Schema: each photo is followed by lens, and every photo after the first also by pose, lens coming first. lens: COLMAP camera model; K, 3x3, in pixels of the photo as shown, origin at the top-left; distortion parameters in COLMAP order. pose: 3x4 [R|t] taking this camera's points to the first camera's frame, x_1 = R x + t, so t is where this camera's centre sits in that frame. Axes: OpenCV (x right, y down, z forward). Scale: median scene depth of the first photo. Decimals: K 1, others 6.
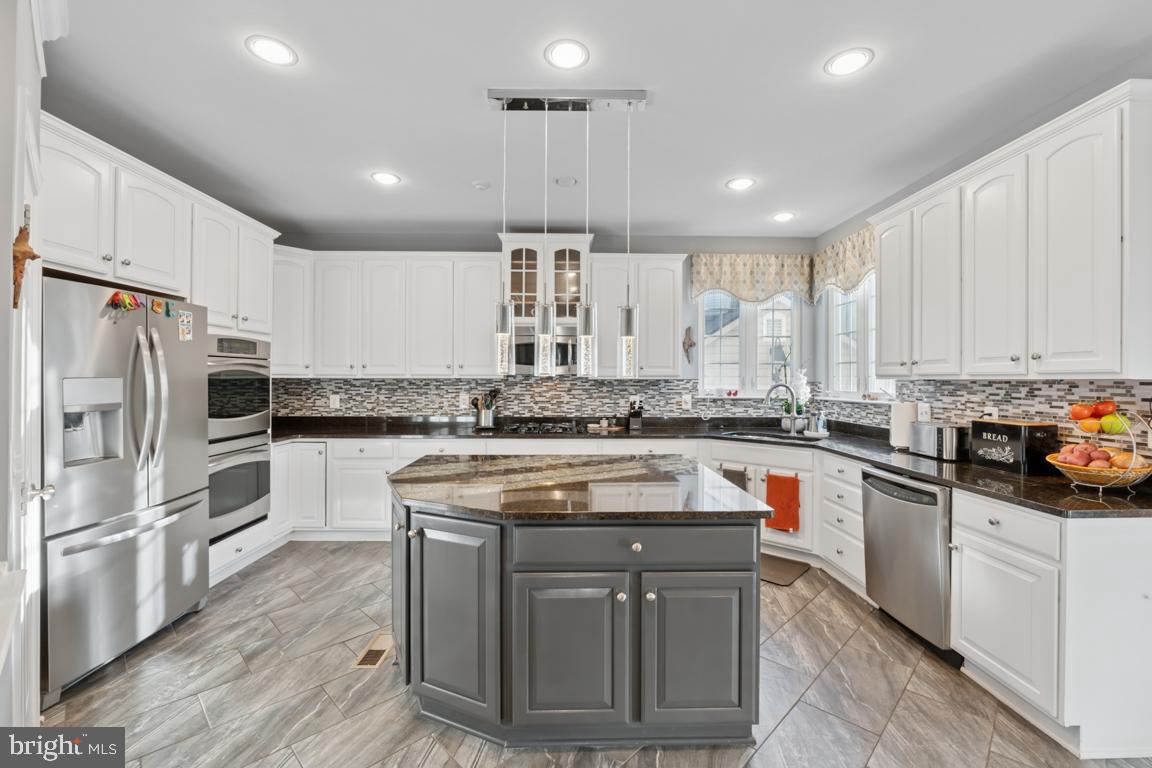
lens RADIAL K [[483.0, 0, 572.5], [0, 483.0, 378.7], [0, 0, 1]] dist [-0.012112, 0.000376]
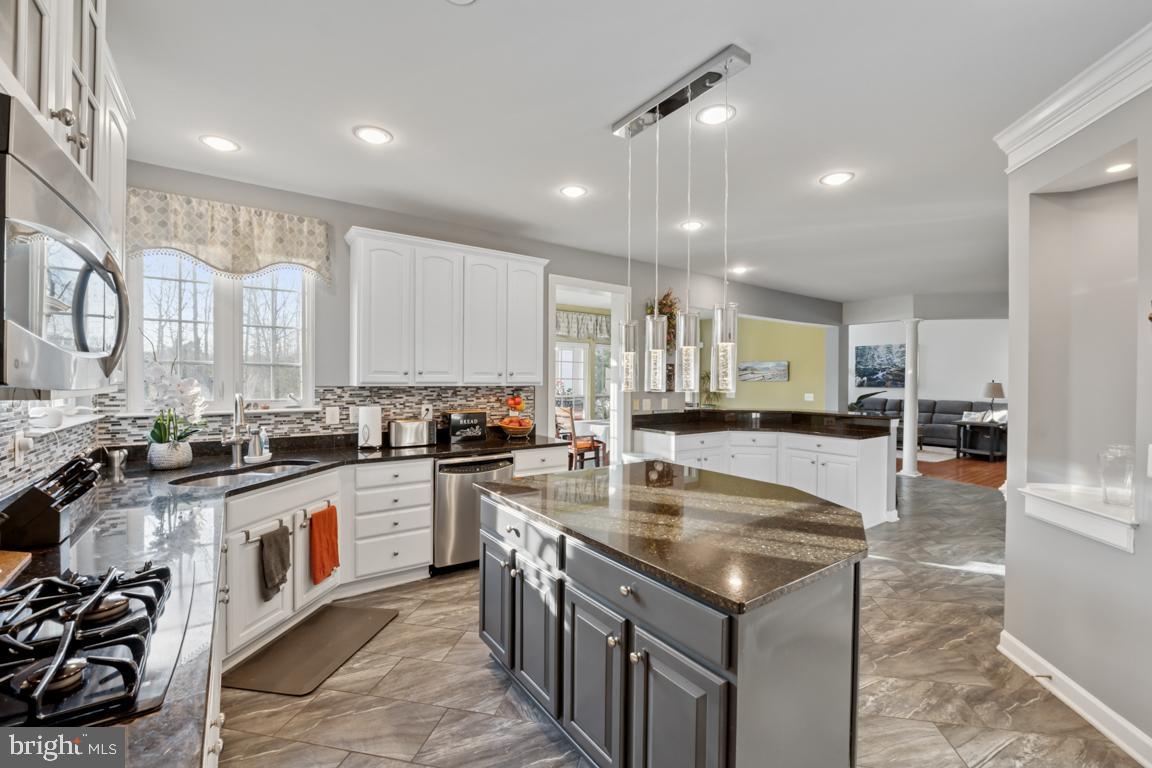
lens RADIAL K [[483.0, 0, 582.9], [0, 483.0, 380.3], [0, 0, 1]] dist [-0.012112, 0.000376]
pose [[-0.578687, -0.012905, 0.815448, -0.453430], [-0.013298, 0.999891, 0.006387, -0.022445], [-0.815441, -0.007148, -0.578796, 1.108369]]
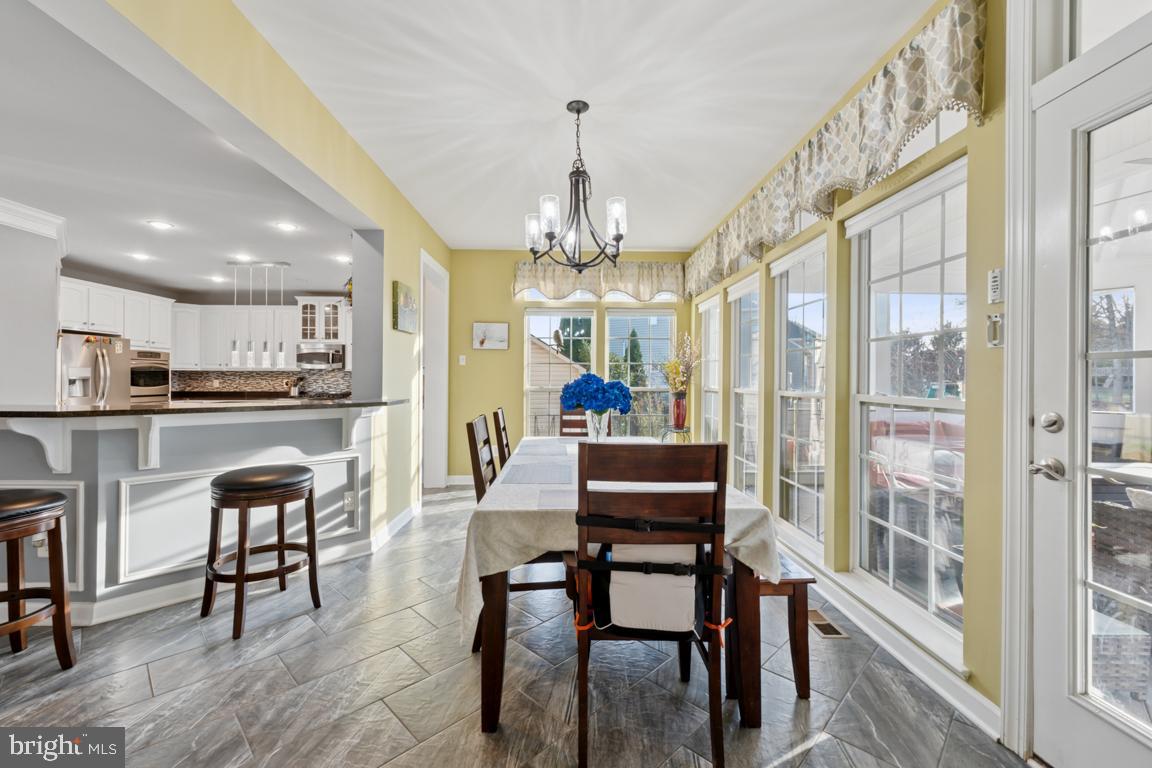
lens RADIAL K [[483.0, 0, 596.3], [0, 483.0, 382.9], [0, 0, 1]] dist [-0.012112, 0.000376]
pose [[0.999739, 0.000223, 0.022826, 1.006292], [-0.000323, 0.999990, 0.004369, 0.038936], [-0.022825, -0.004375, 0.999730, -0.955895]]
